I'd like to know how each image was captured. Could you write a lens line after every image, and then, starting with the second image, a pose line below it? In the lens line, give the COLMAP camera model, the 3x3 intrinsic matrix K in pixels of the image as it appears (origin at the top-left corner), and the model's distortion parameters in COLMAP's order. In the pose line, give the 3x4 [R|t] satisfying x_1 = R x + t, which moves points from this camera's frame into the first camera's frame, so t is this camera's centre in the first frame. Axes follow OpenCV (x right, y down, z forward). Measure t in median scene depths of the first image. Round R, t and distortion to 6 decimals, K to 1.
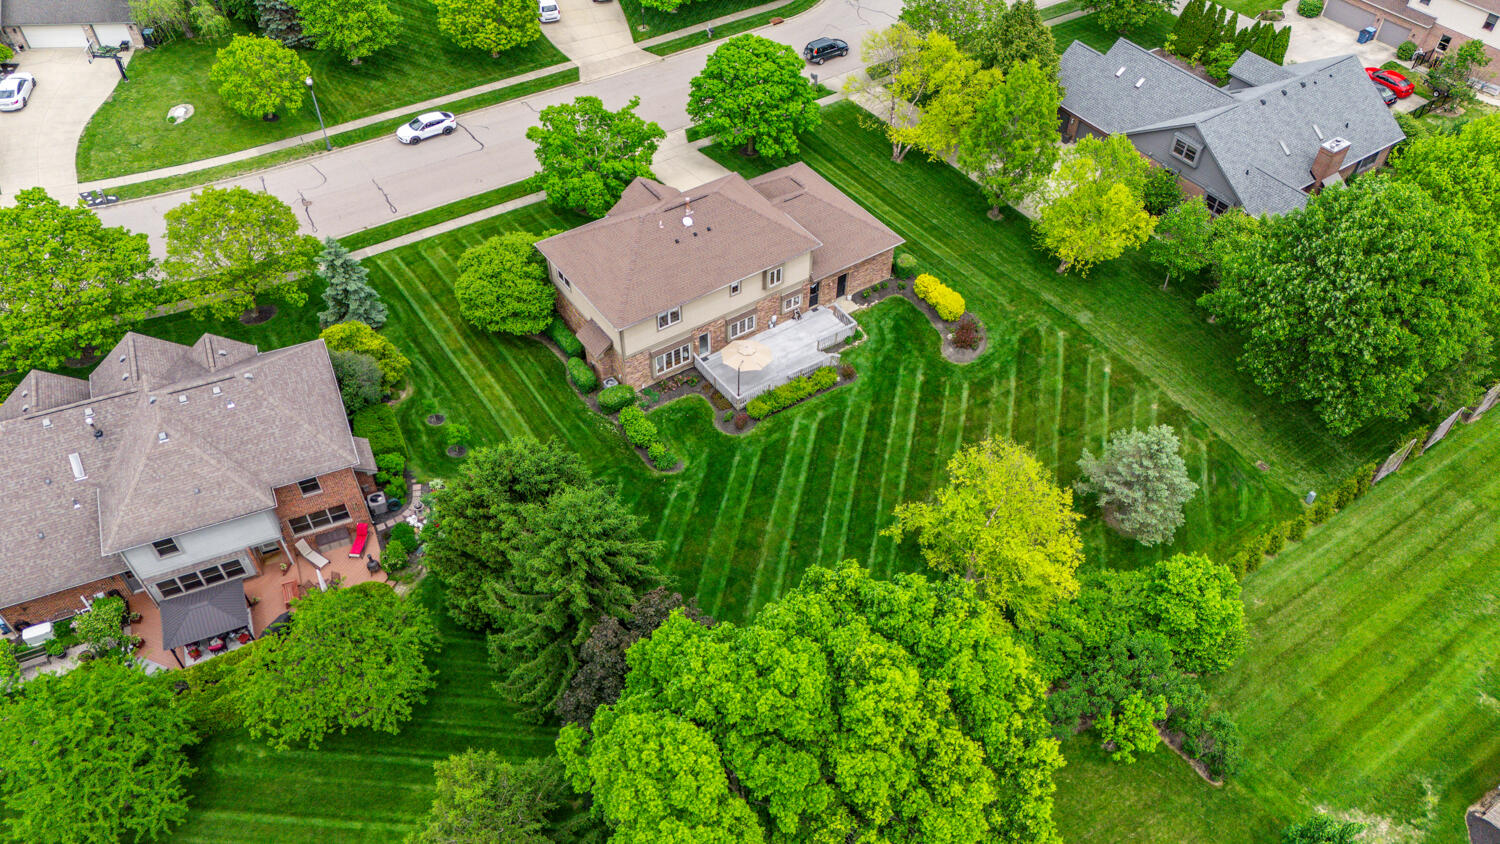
lens RADIAL K [[1138.0, 0, 750.0], [0, 1138.0, 422.0], [0, 0, 1]] dist [0.042683, -0.003846]
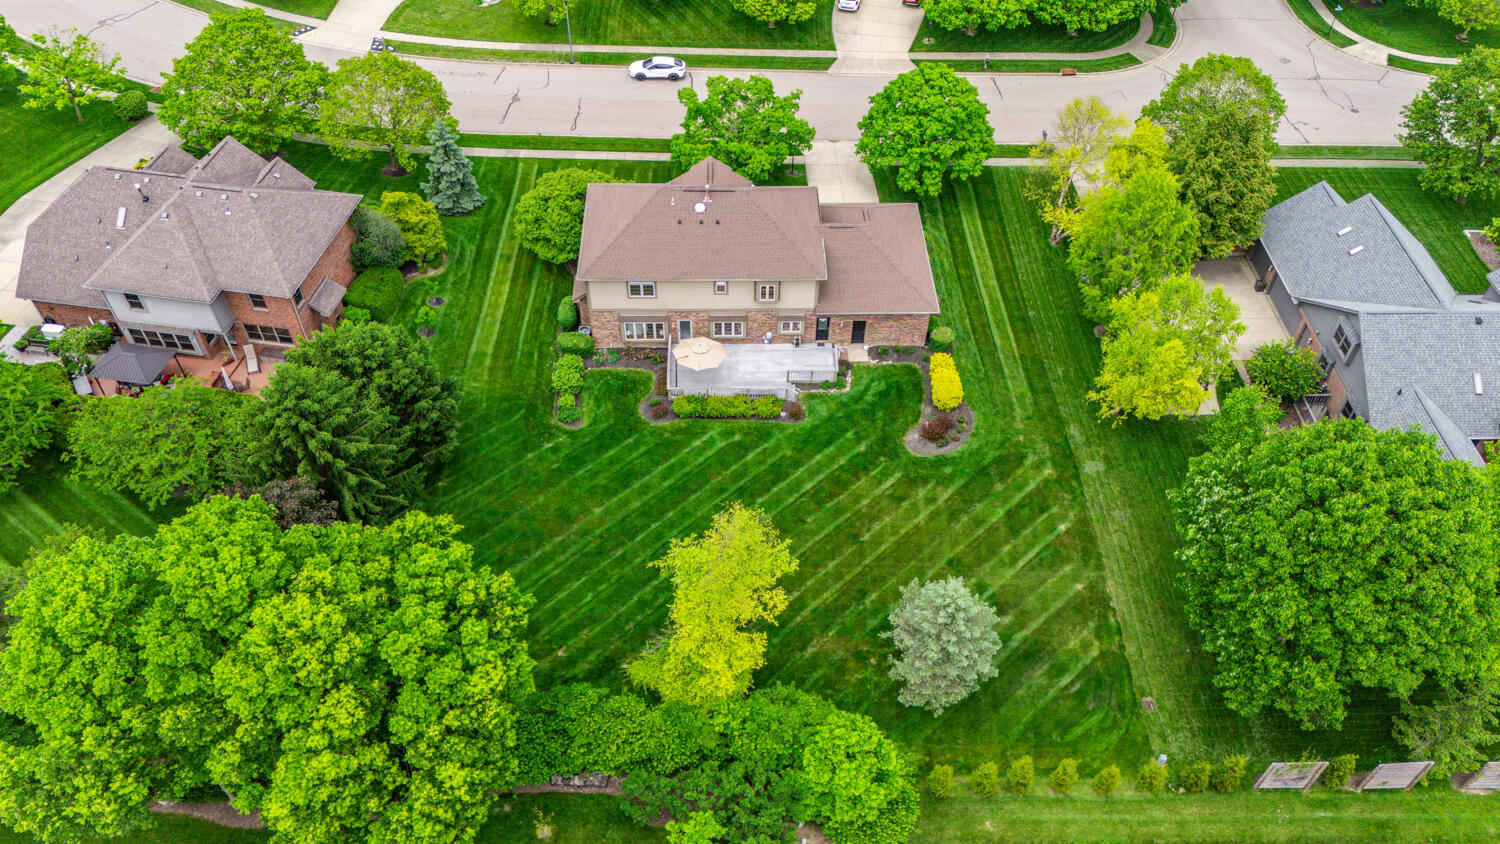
lens RADIAL K [[1196.5, 0, 751.4], [0, 1196.5, 395.5], [0, 0, 1]] dist [0.049060, -0.000034]
pose [[0.837178, 0.379608, -0.393740, 0.429538], [-0.393282, 0.918114, 0.048958, -0.088076], [0.380083, 0.113864, 0.917917, 0.067222]]
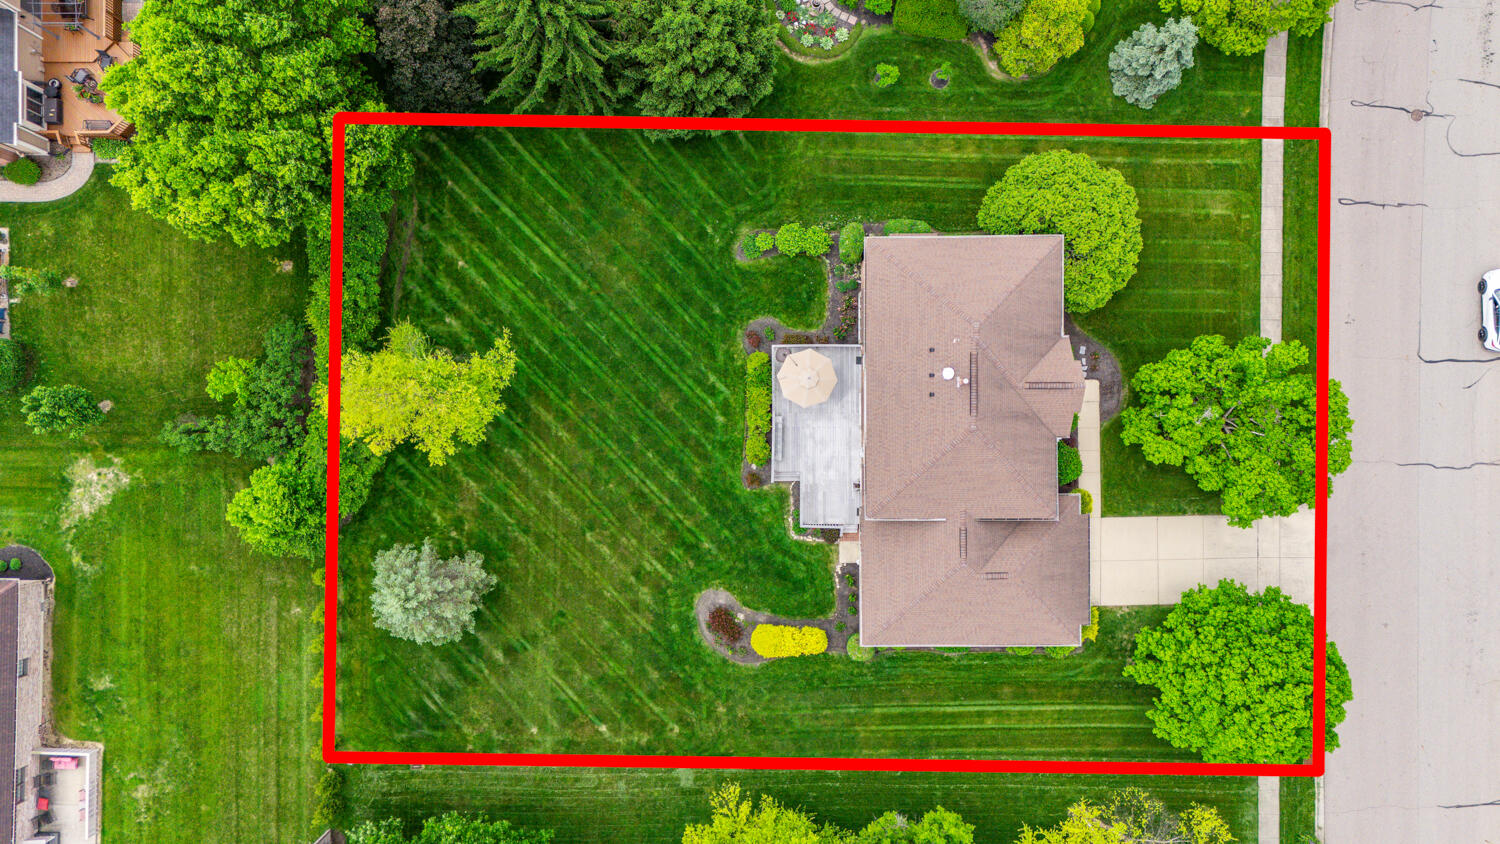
lens RADIAL K [[1138.0, 0, 750.0], [0, 1138.0, 422.0], [0, 0, 1]] dist [0.042683, -0.003846]
pose [[-0.565584, 0.824165, -0.029447, 0.074785], [-0.608047, -0.392618, 0.690021, -0.629852], [0.557130, 0.408170, 0.723190, 0.315215]]
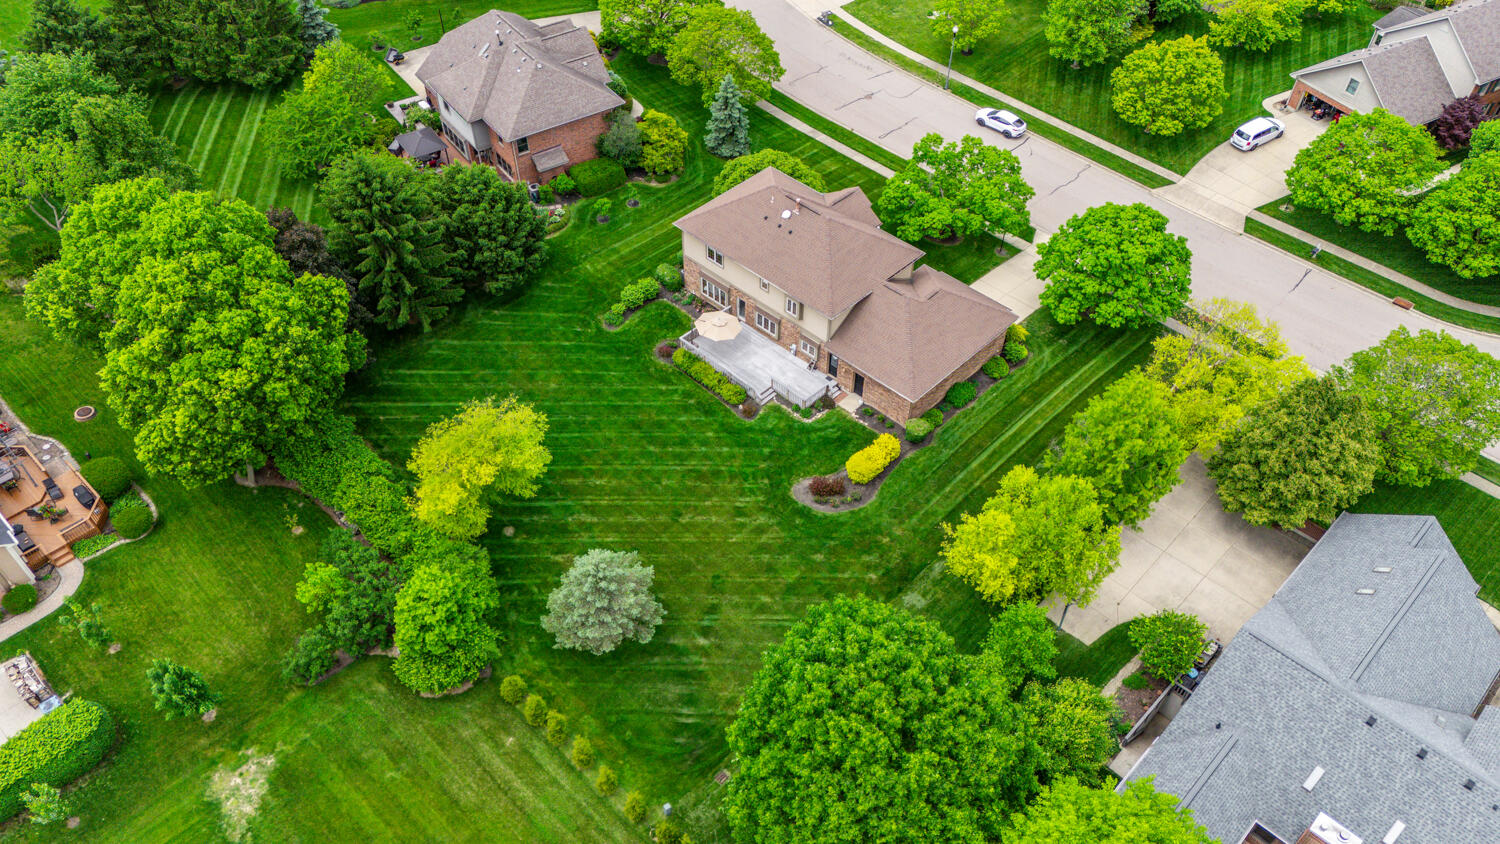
lens RADIAL K [[1138.0, 0, 750.0], [0, 1138.0, 422.0], [0, 0, 1]] dist [0.042683, -0.003846]
pose [[0.211313, 0.697503, -0.684716, 0.792475], [-0.704898, 0.594044, 0.387596, -0.434142], [0.677100, 0.400751, 0.617198, 0.343628]]
